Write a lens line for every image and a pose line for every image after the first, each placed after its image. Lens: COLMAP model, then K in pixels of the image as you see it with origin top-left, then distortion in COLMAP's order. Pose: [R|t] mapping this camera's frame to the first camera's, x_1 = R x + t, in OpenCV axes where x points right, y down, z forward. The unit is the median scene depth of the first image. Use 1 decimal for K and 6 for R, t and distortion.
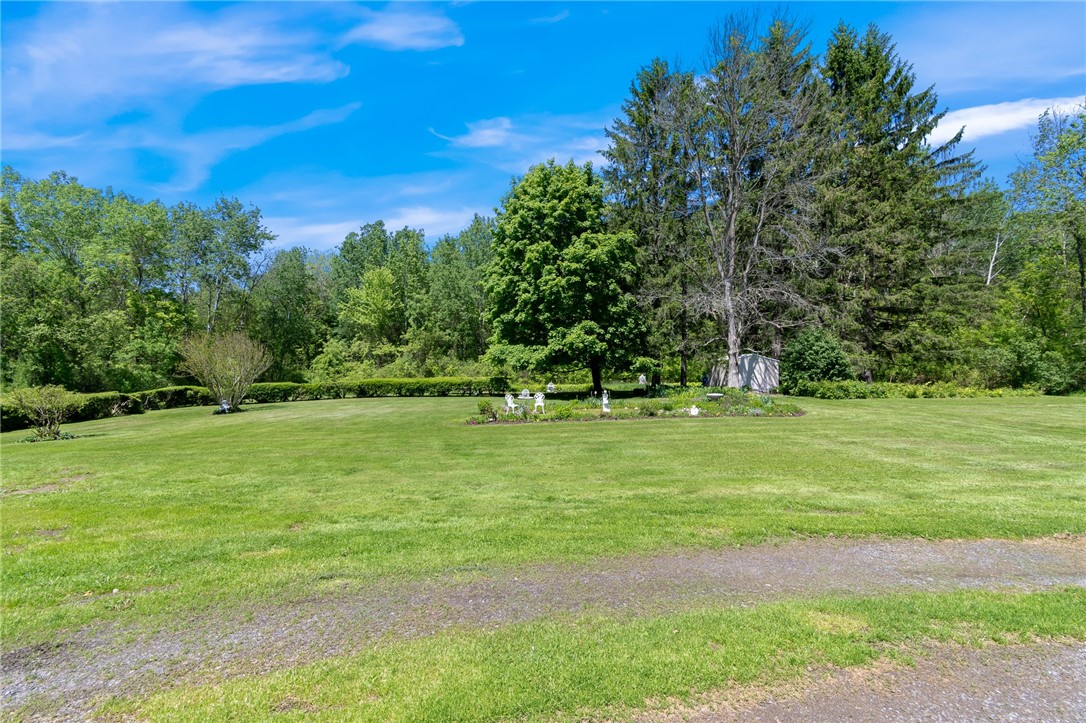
lens RADIAL K [[480.2, 0, 543.0], [0, 480.2, 361.5], [0, 0, 1]] dist [0.000026, -0.000506]
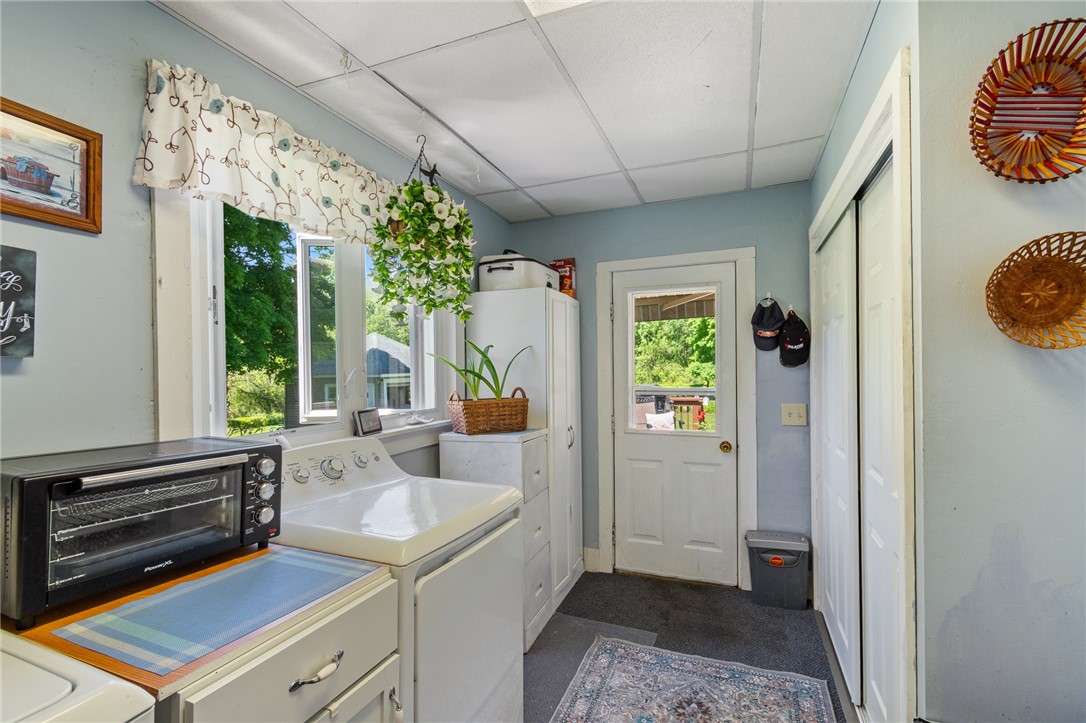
lens RADIAL K [[480.2, 0, 543.0], [0, 480.2, 361.5], [0, 0, 1]] dist [0.000026, -0.000506]
pose [[0.880747, -0.006484, -0.473543, 0.189789], [0.009862, 0.999941, 0.004650, -0.050156], [0.473485, -0.008766, 0.880758, -0.501758]]
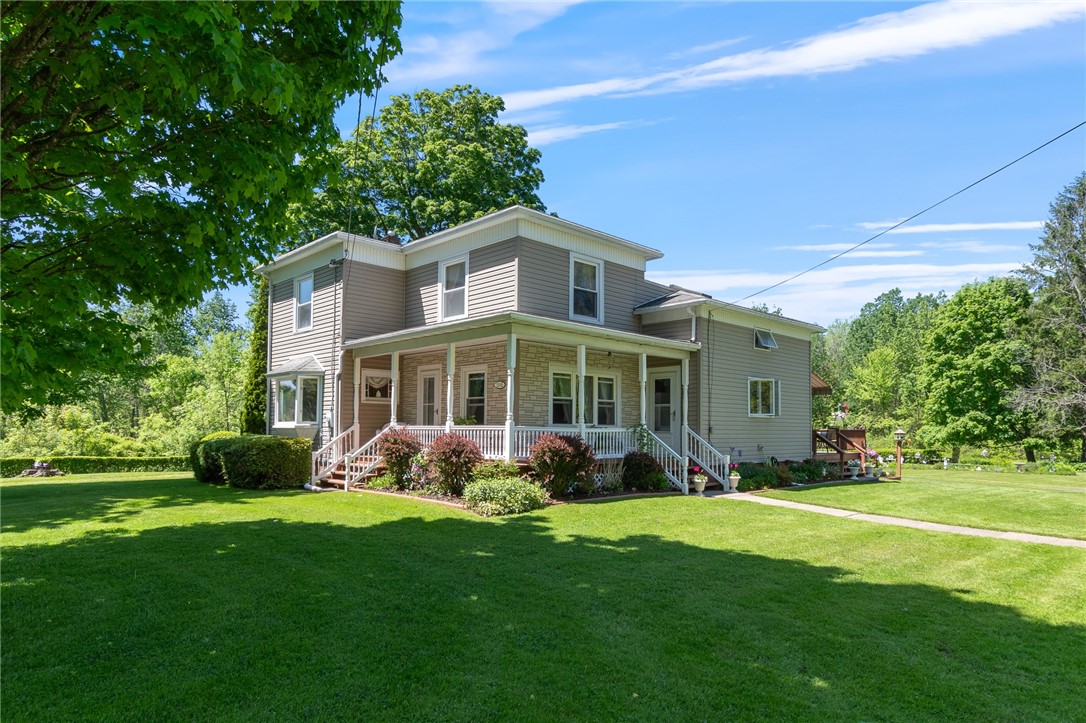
lens RADIAL K [[655.7, 0, 543.1], [0, 655.7, 410.6], [0, 0, 1]] dist [-0.002600, -0.002260]
pose [[0.615110, -0.018157, -0.788232, 0.727770], [-0.001902, 0.999698, -0.024513, -0.031893], [0.788439, 0.016578, 0.614889, -1.036693]]
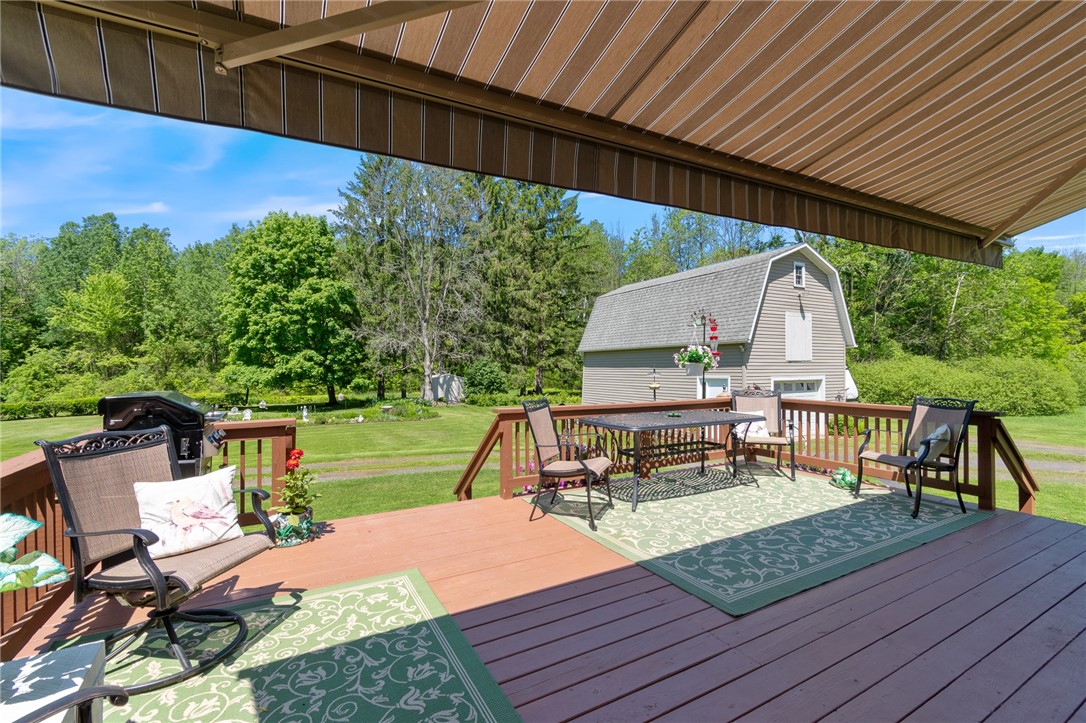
lens RADIAL K [[474.3, 0, 545.0], [0, 474.3, 363.5], [0, 0, 1]] dist [-0.000305, -0.000923]
pose [[0.918043, 0.008258, 0.396394, 0.150026], [-0.007099, 0.999965, -0.004392, -0.041963], [-0.396416, 0.001218, 0.918070, -0.357186]]
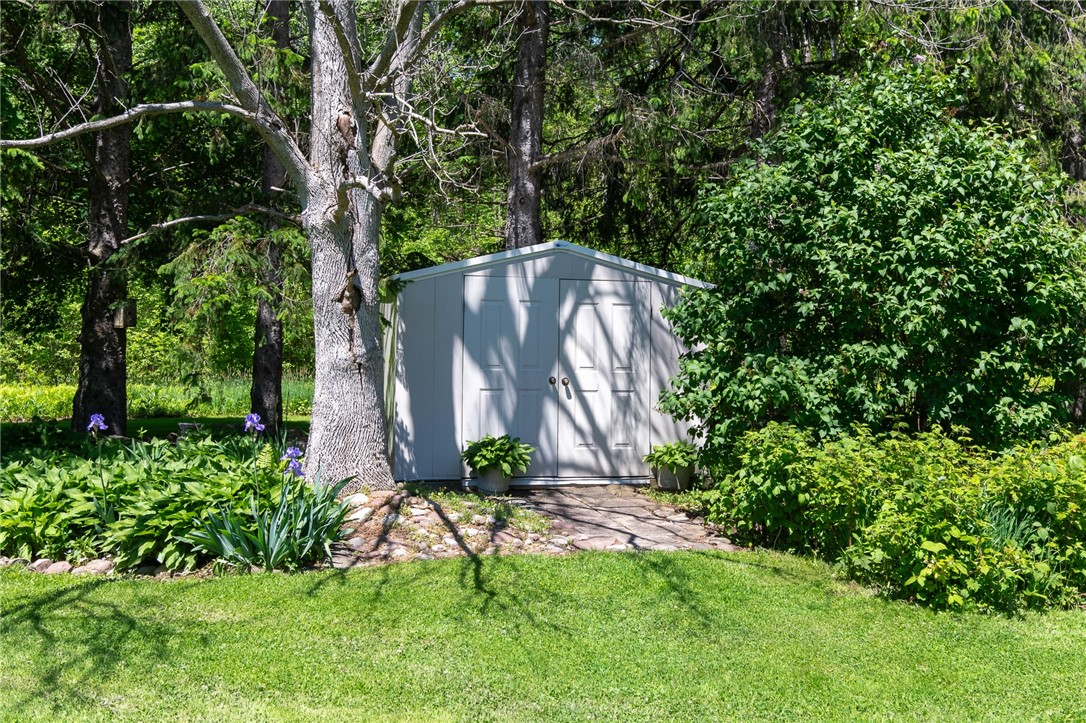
lens RADIAL K [[1128.9, 0, 543.0], [0, 1128.9, 361.5], [0, 0, 1]] dist [-0.006403, -0.012261]
pose [[0.991880, 0.001641, 0.127163, 0.380108], [-0.008352, 0.998599, 0.052256, 0.004437], [-0.126899, -0.052894, 0.990504, 0.607736]]
